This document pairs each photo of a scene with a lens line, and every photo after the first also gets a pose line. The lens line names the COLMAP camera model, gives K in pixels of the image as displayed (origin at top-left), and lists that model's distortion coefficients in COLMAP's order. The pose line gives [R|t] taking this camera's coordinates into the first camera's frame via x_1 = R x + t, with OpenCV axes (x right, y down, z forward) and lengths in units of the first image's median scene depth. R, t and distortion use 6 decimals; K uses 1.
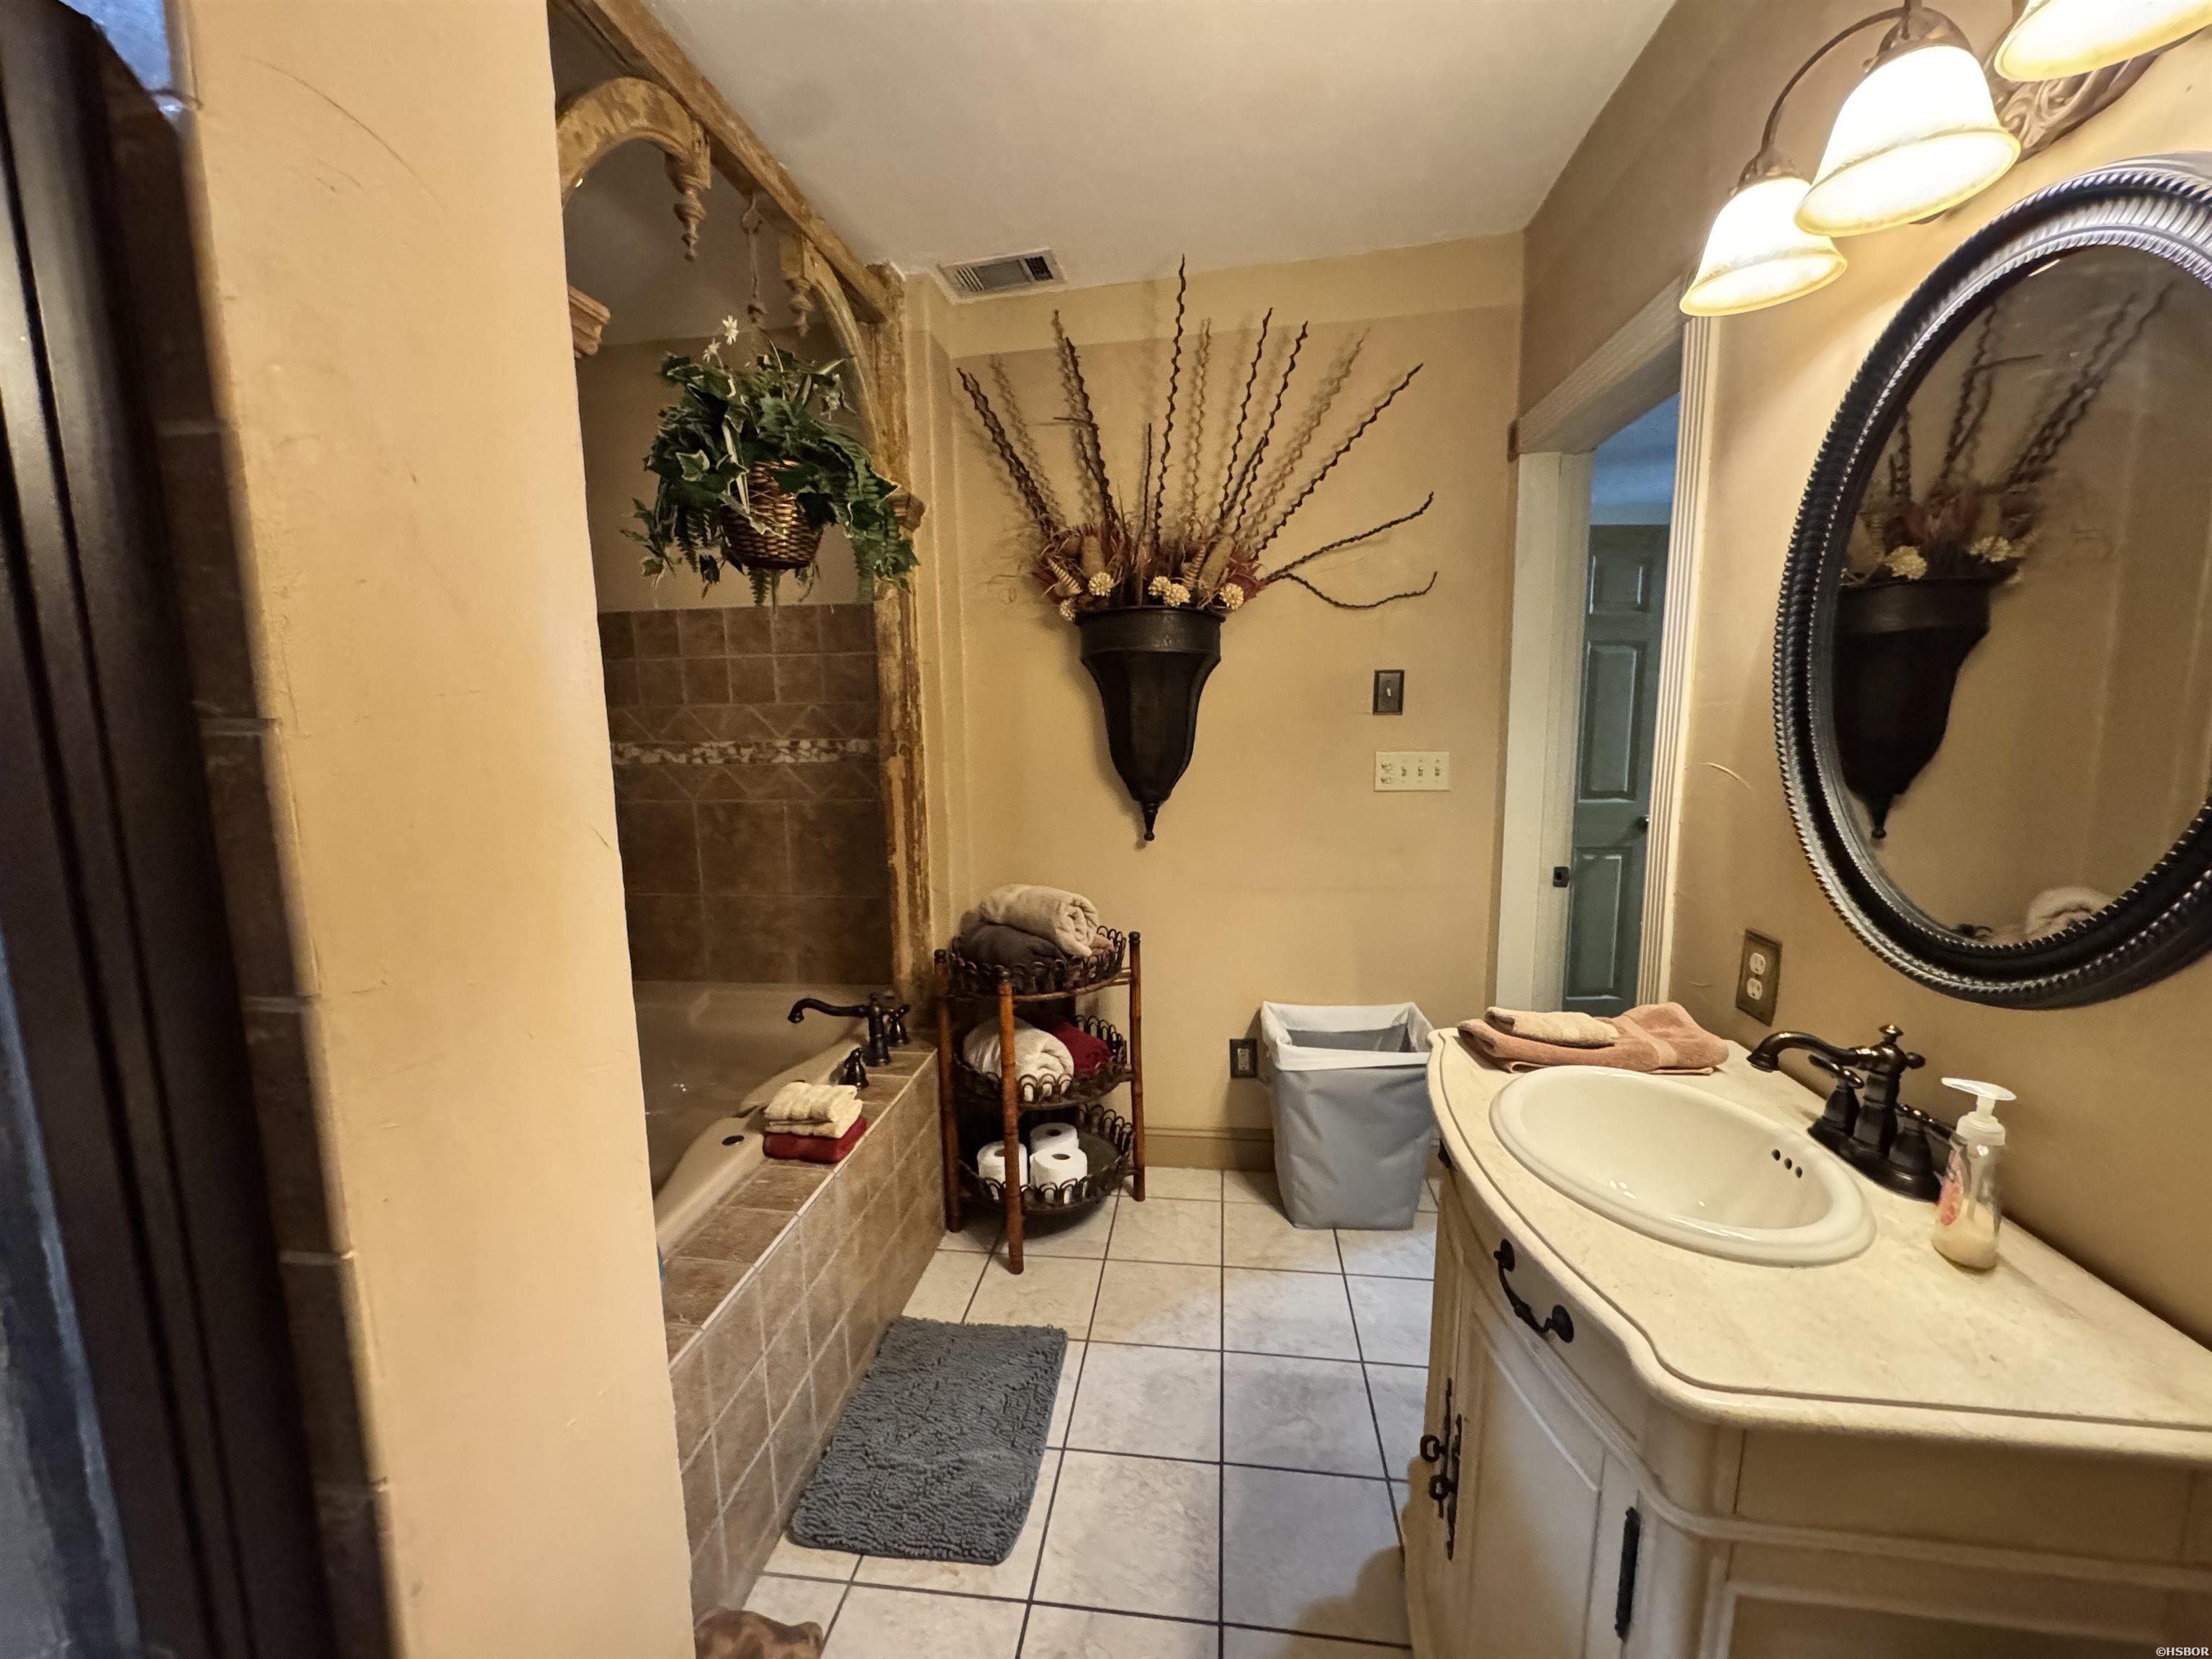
lens RADIAL K [[880.7, 0, 1099.6], [0, 880.7, 834.4], [0, 0, 1]] dist [-0.014417, -0.000010]
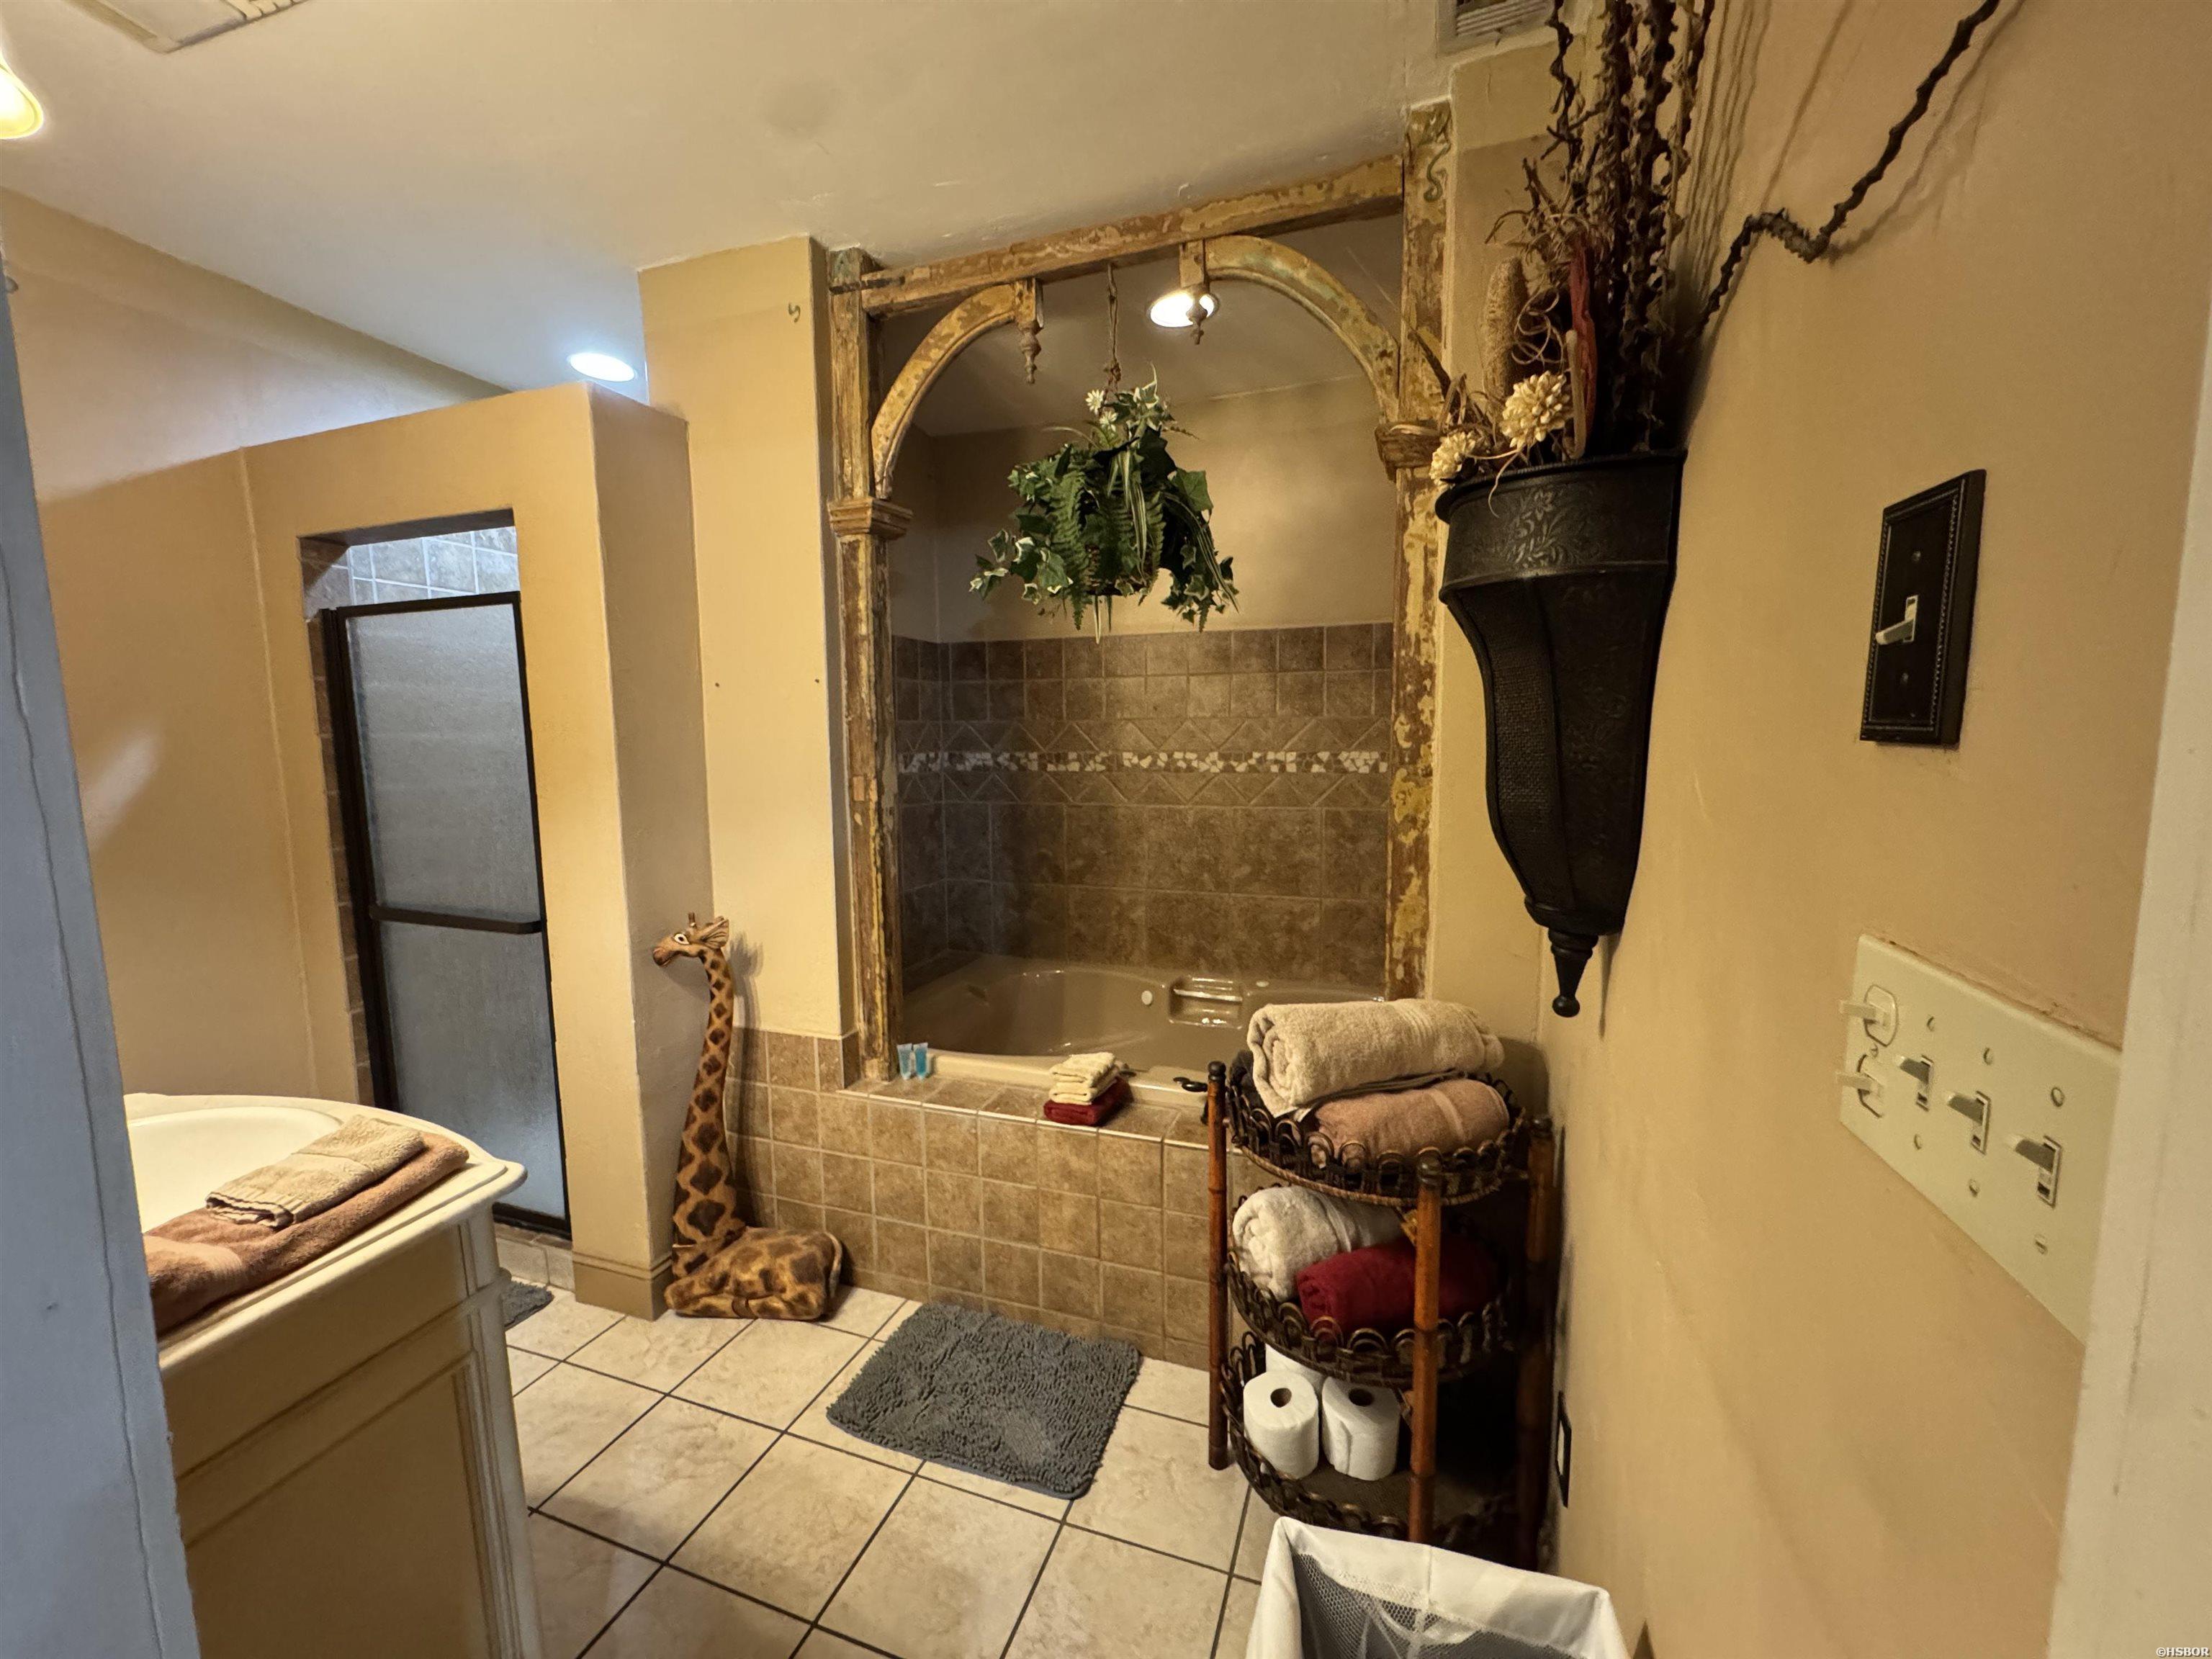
lens RADIAL K [[880.7, 0, 1099.6], [0, 880.7, 834.4], [0, 0, 1]] dist [-0.014417, -0.000010]
pose [[-0.203437, 0.127651, -0.970731, 0.756325], [-0.117243, 0.981154, 0.153592, -0.169033], [0.972043, 0.145057, -0.184637, 1.250804]]
